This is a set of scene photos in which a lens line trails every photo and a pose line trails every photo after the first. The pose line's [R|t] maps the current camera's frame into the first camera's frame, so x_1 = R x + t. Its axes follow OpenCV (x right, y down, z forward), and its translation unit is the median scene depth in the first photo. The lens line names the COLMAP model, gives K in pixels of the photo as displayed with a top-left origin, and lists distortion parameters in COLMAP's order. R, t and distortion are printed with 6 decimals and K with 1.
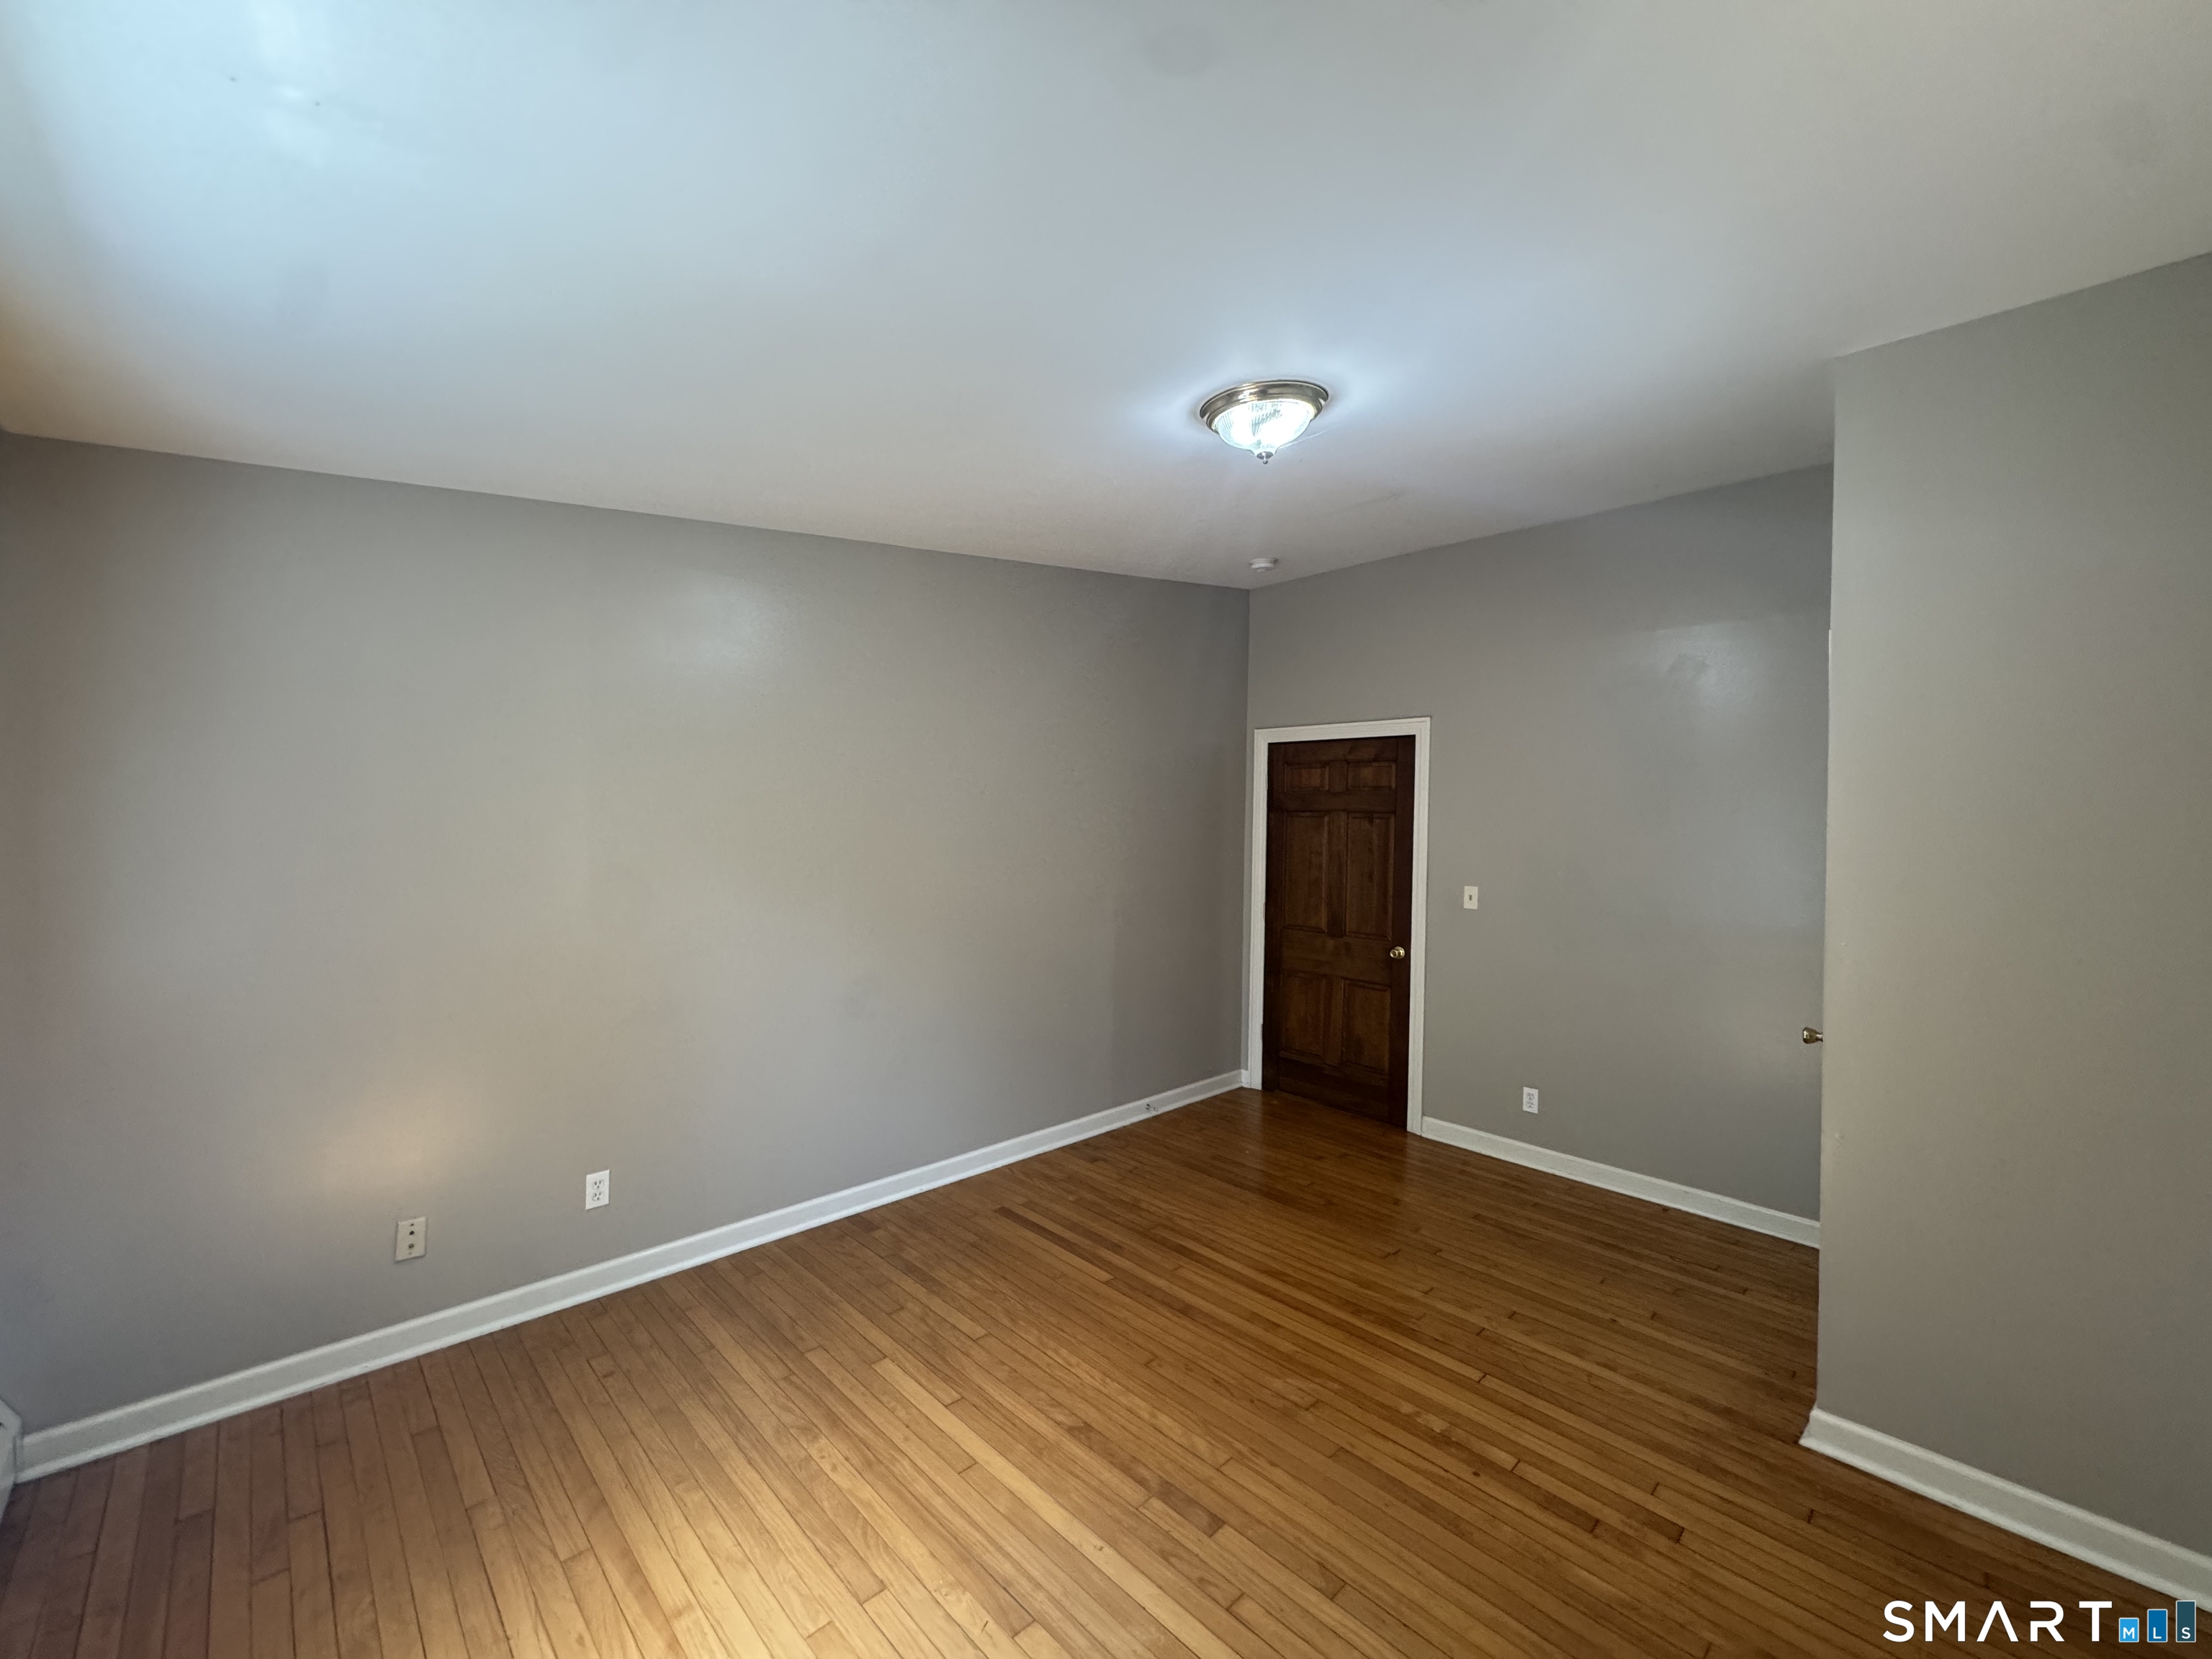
lens RADIAL K [[882.4, 0, 1111.2], [0, 882.4, 824.5], [0, 0, 1]] dist [-0.003319, 0.000385]
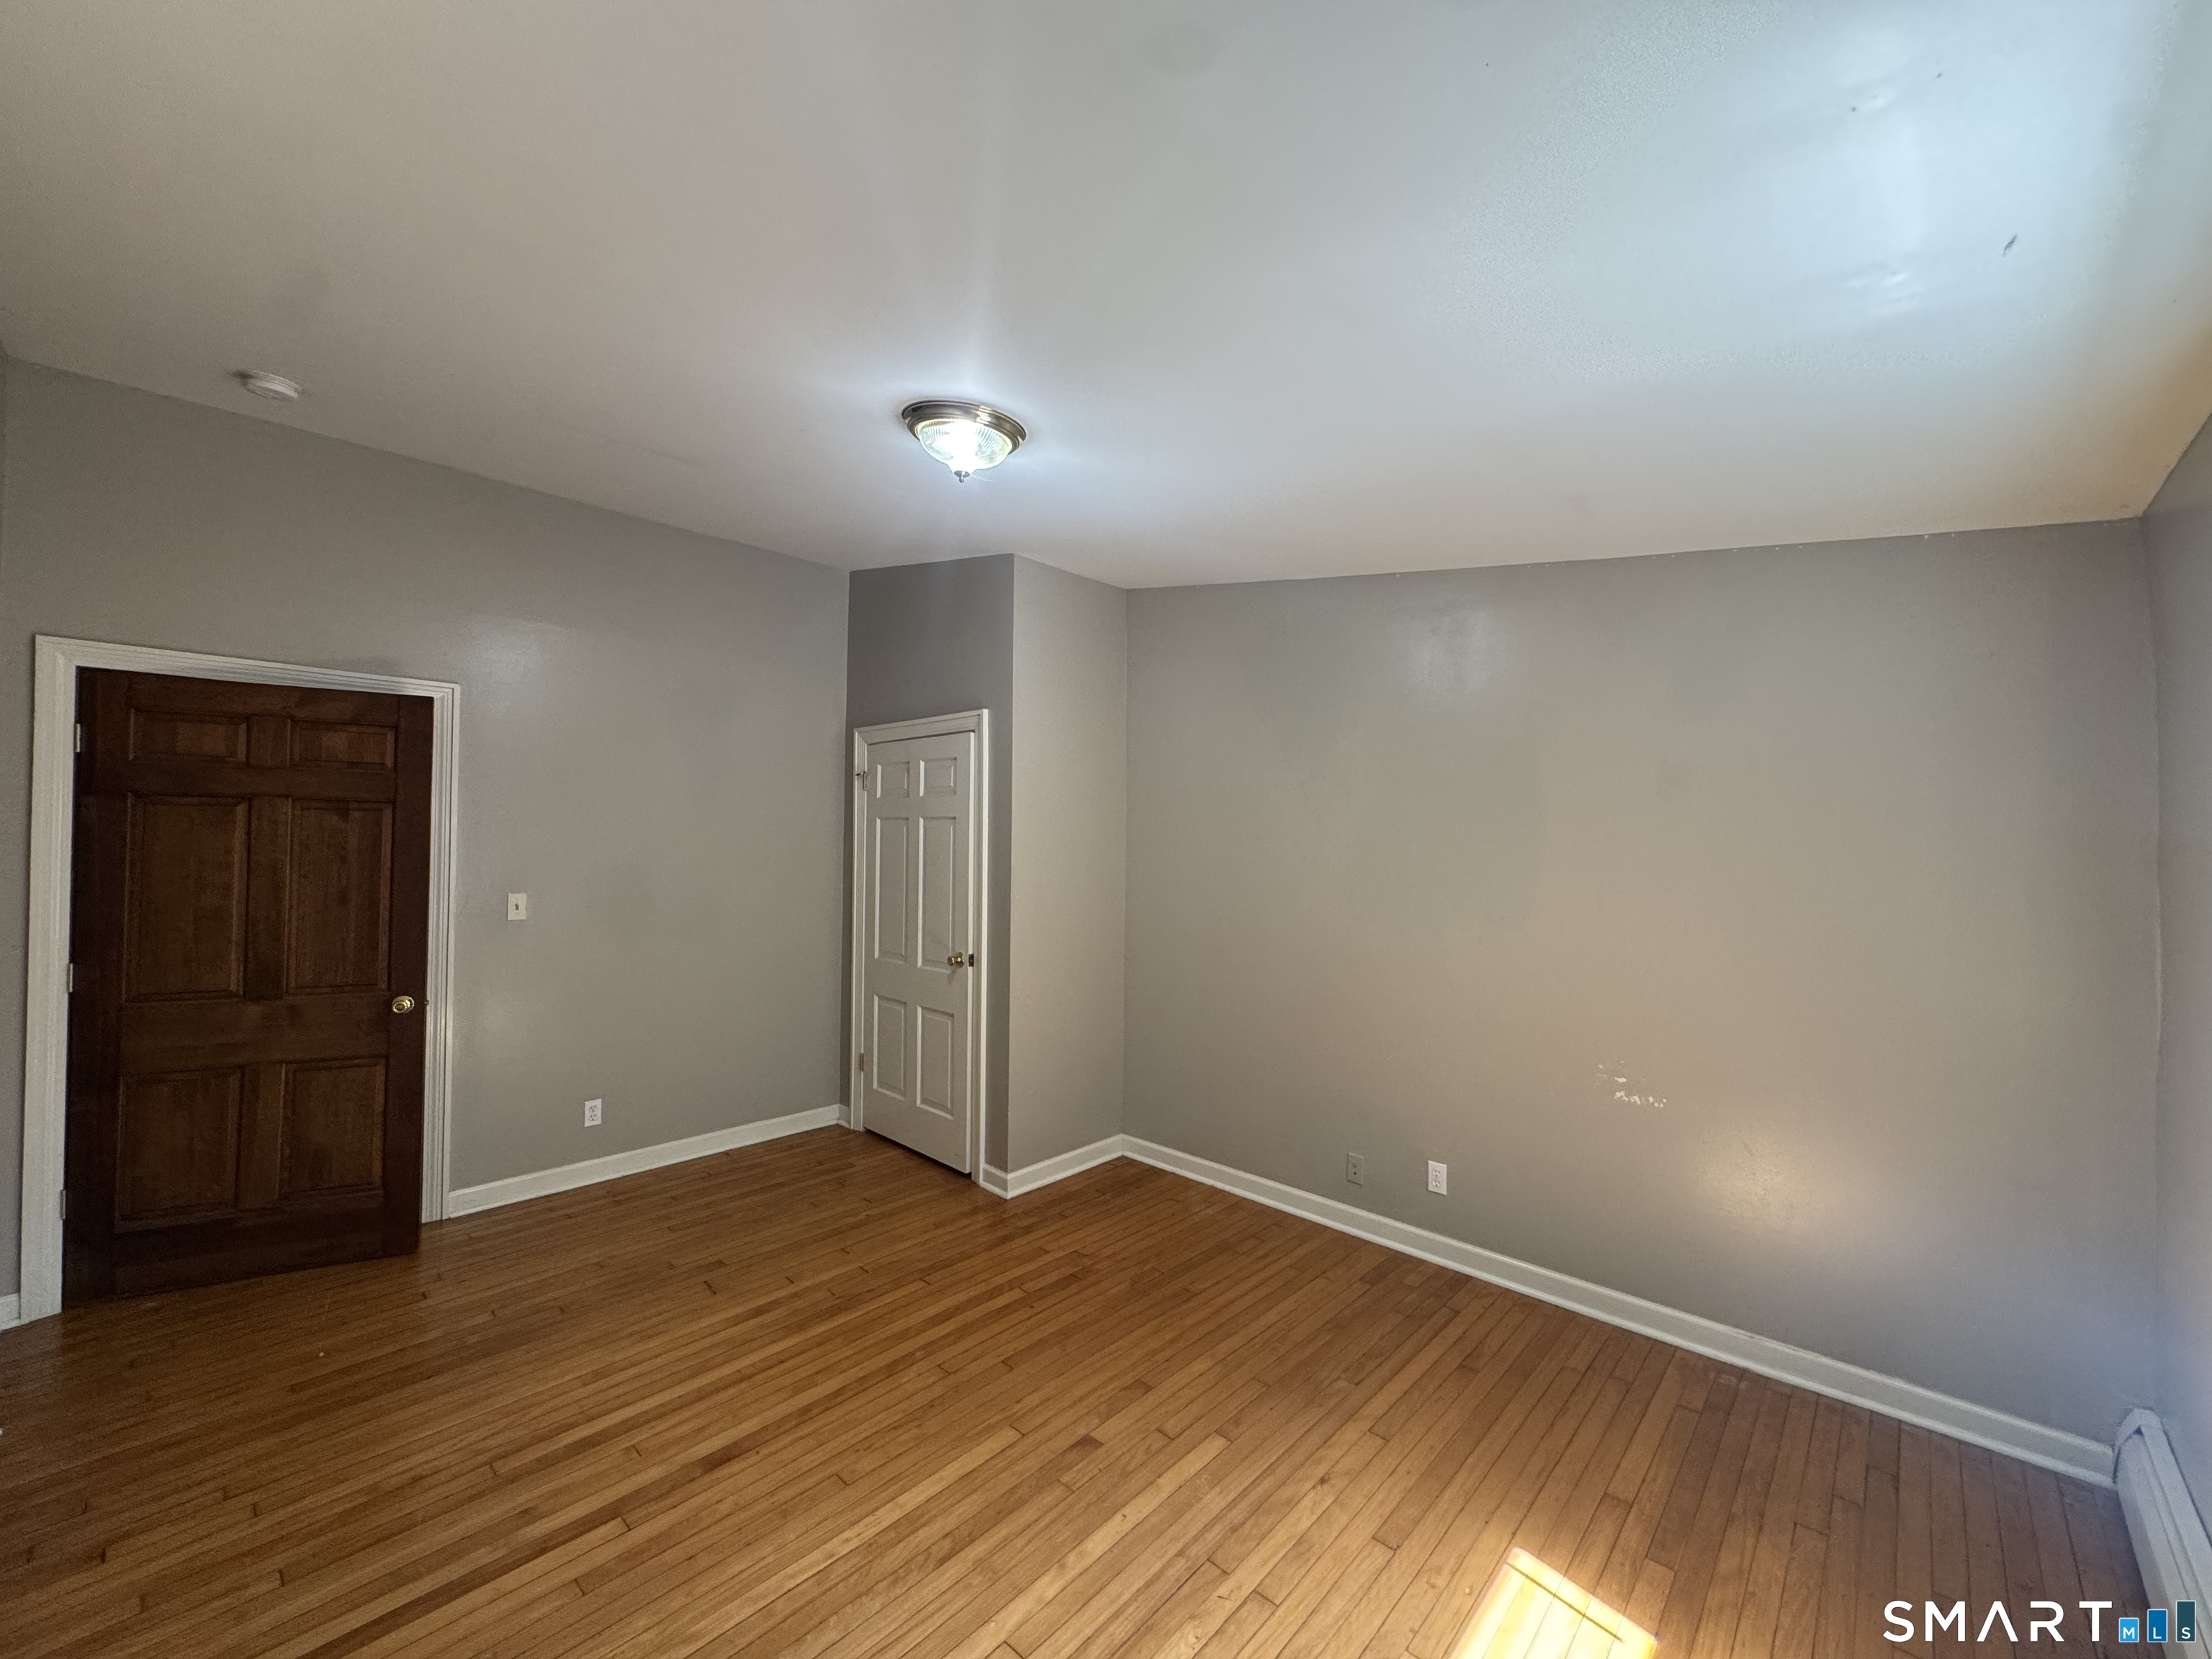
lens RADIAL K [[882.4, 0, 1103.4], [0, 882.4, 827.5], [0, 0, 1]] dist [-0.003319, 0.000385]
pose [[-0.051235, -0.006832, 0.998663, -0.628999], [-0.017291, 0.999833, 0.005953, -0.011486], [-0.998537, -0.016963, -0.051345, 0.641702]]
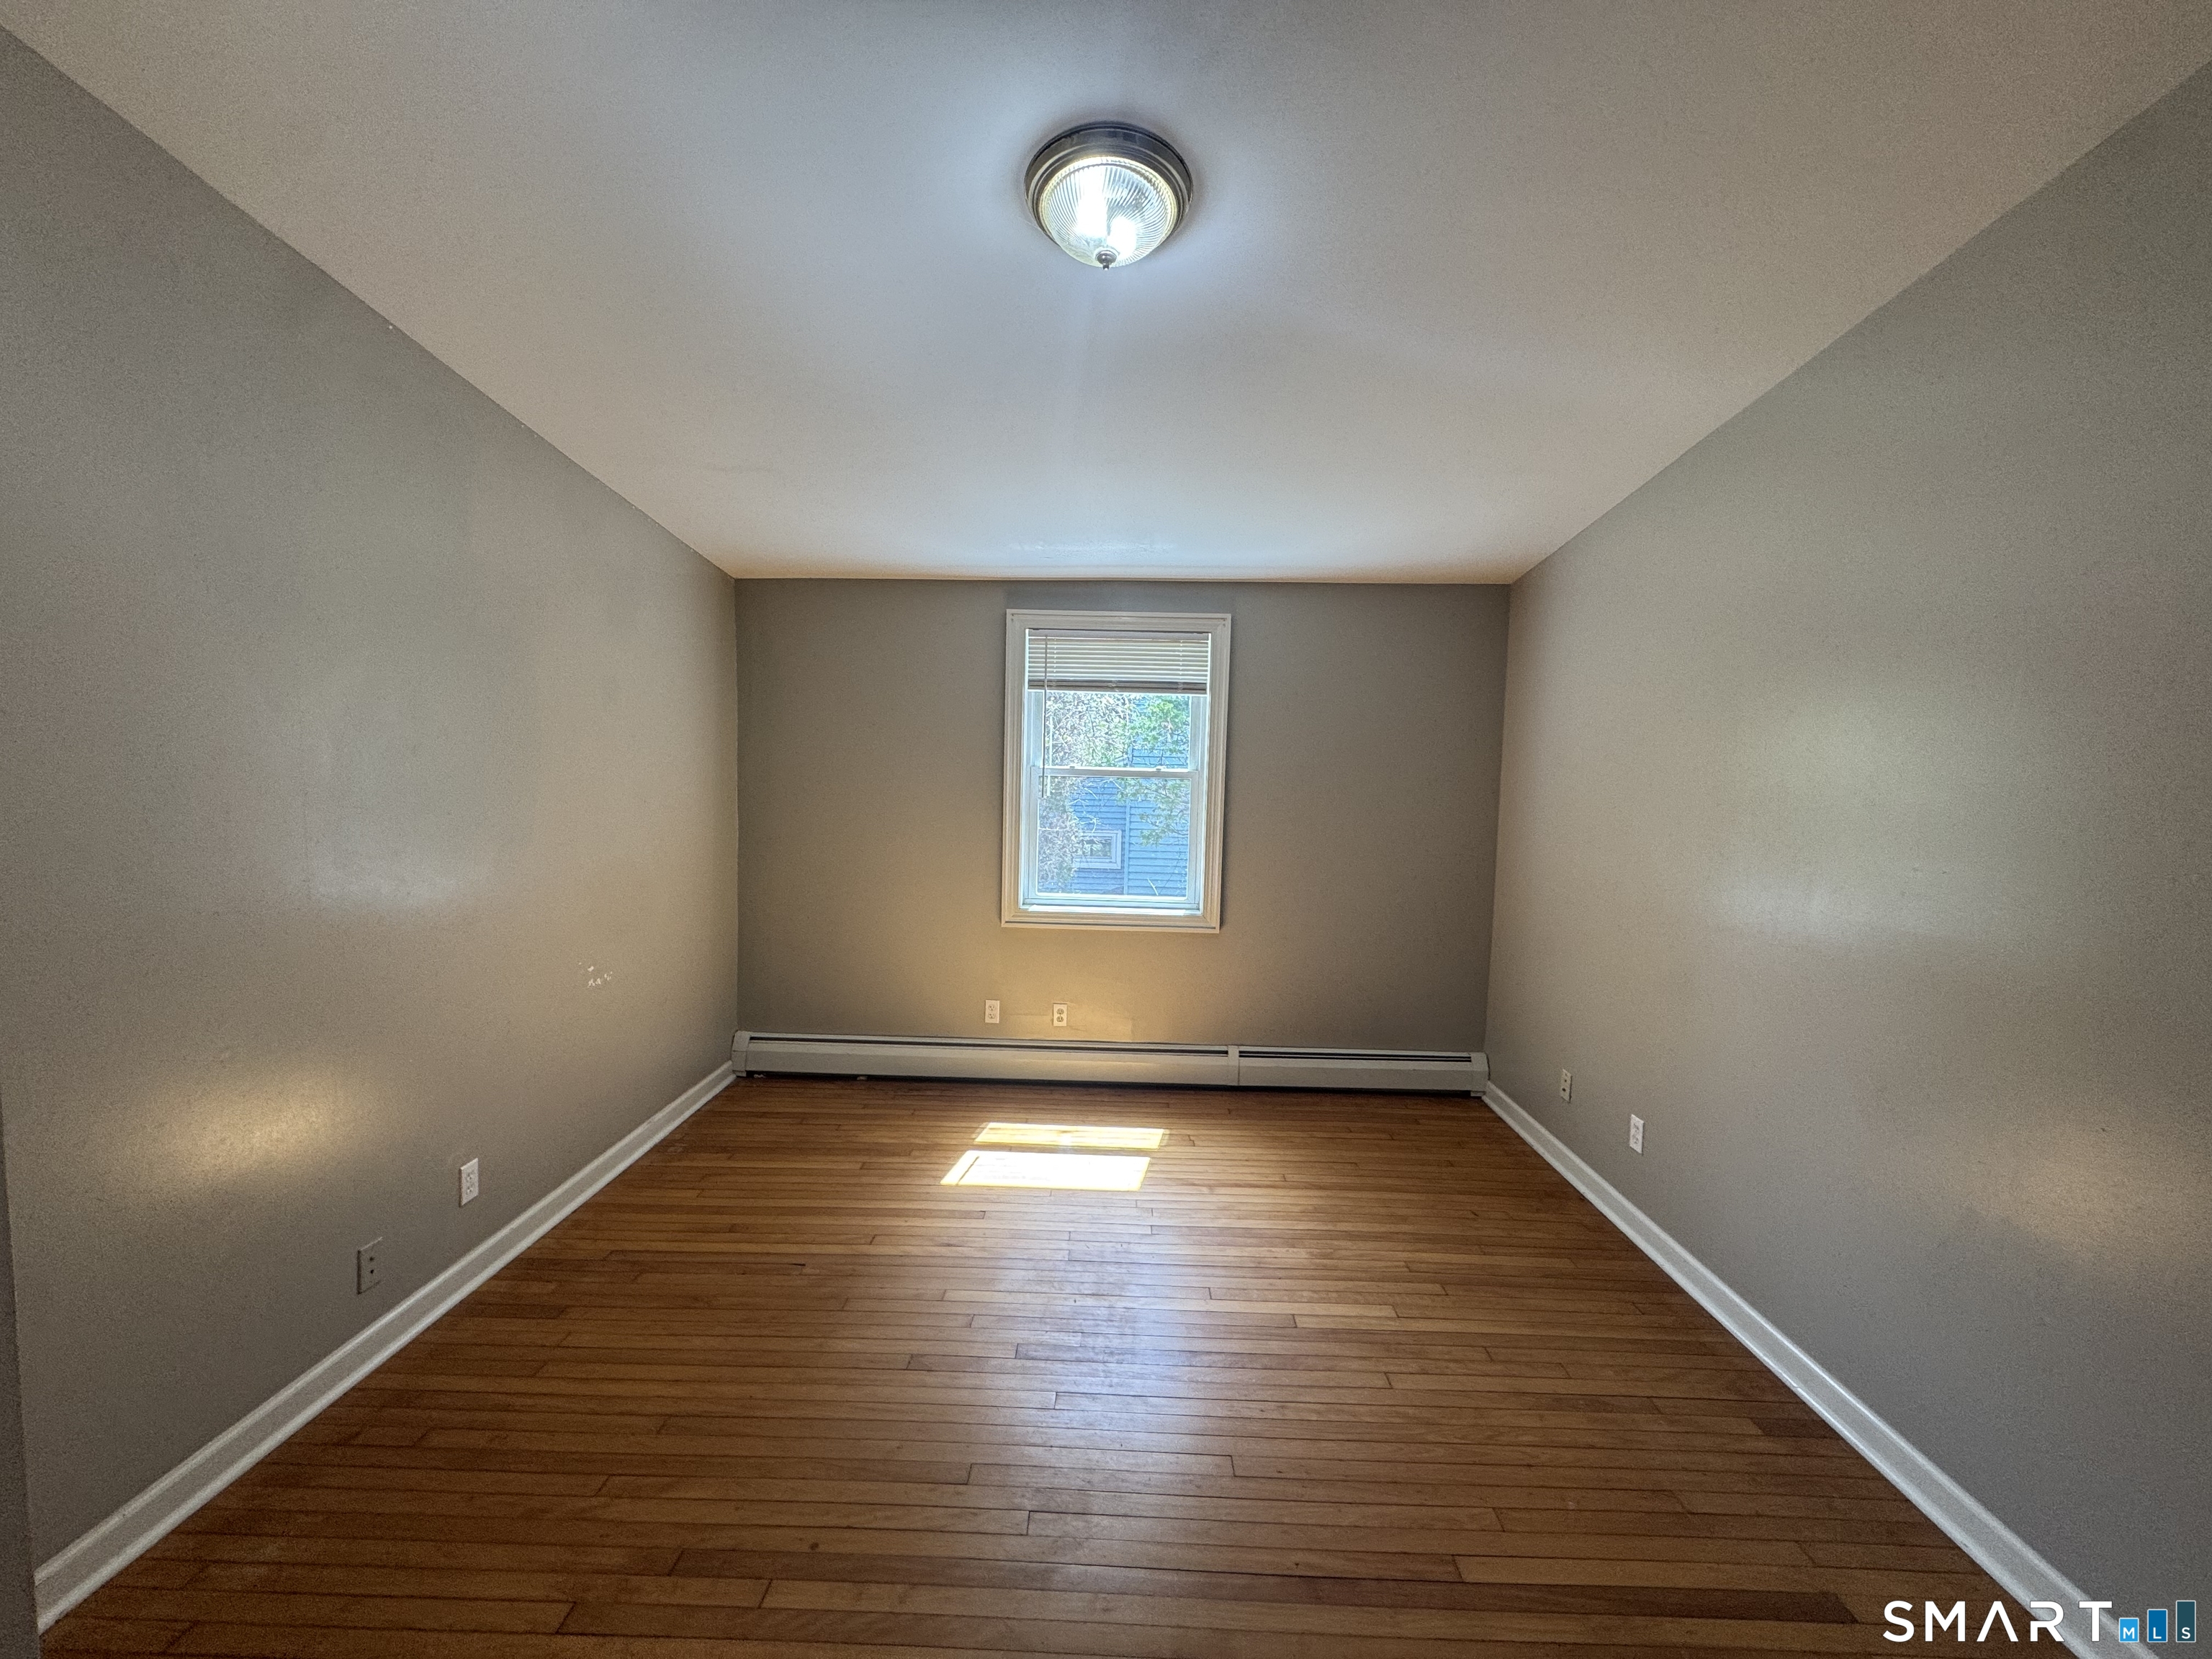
lens RADIAL K [[882.4, 0, 1120.5], [0, 882.4, 830.0], [0, 0, 1]] dist [-0.003319, 0.000385]
pose [[-0.703973, 0.019210, -0.709967, 0.514046], [-0.034837, 0.997497, 0.061533, 0.012716], [0.709372, 0.068051, -0.701541, 1.137940]]
